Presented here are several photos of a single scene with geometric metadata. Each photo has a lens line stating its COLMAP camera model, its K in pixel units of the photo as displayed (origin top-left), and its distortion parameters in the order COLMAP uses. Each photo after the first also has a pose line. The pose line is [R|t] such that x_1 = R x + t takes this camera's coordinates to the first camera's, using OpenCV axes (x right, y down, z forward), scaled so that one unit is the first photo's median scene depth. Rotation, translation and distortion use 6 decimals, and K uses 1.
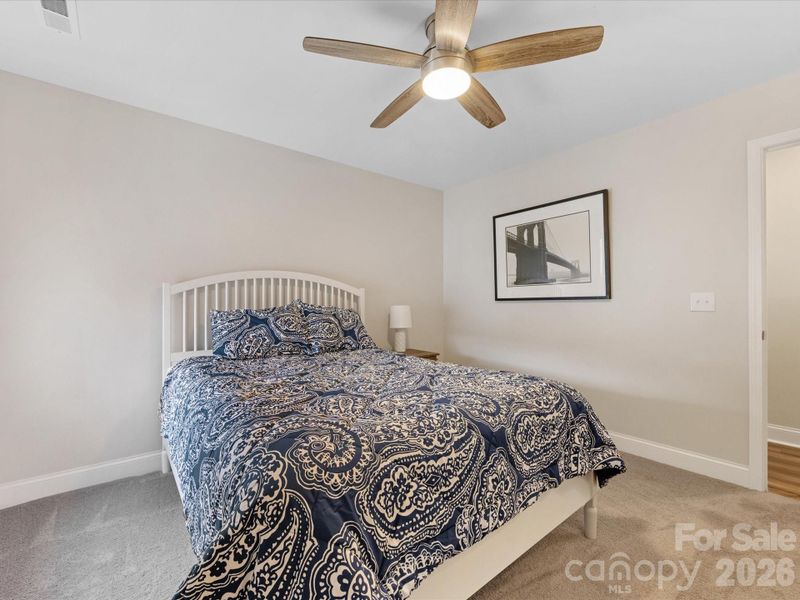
lens RADIAL K [[352.3, 0, 399.2], [0, 352.3, 301.2], [0, 0, 1]] dist [-0.002743, -0.000456]
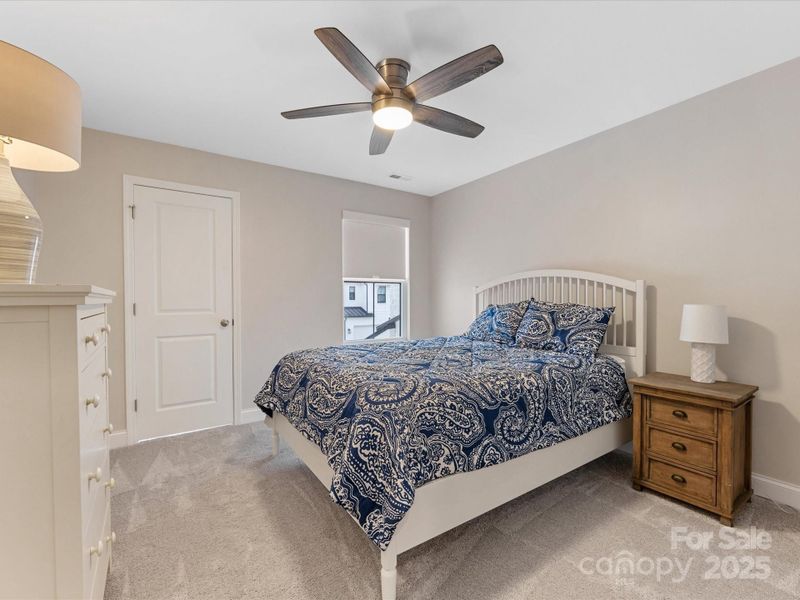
lens RADIAL K [[352.3, 0, 399.2], [0, 352.3, 301.2], [0, 0, 1]] dist [-0.002743, -0.000456]
pose [[-0.058027, 0.009794, -0.998267, 0.906228], [0.003372, 0.999948, 0.009615, -0.001885], [0.998309, -0.002808, -0.058057, 0.742885]]
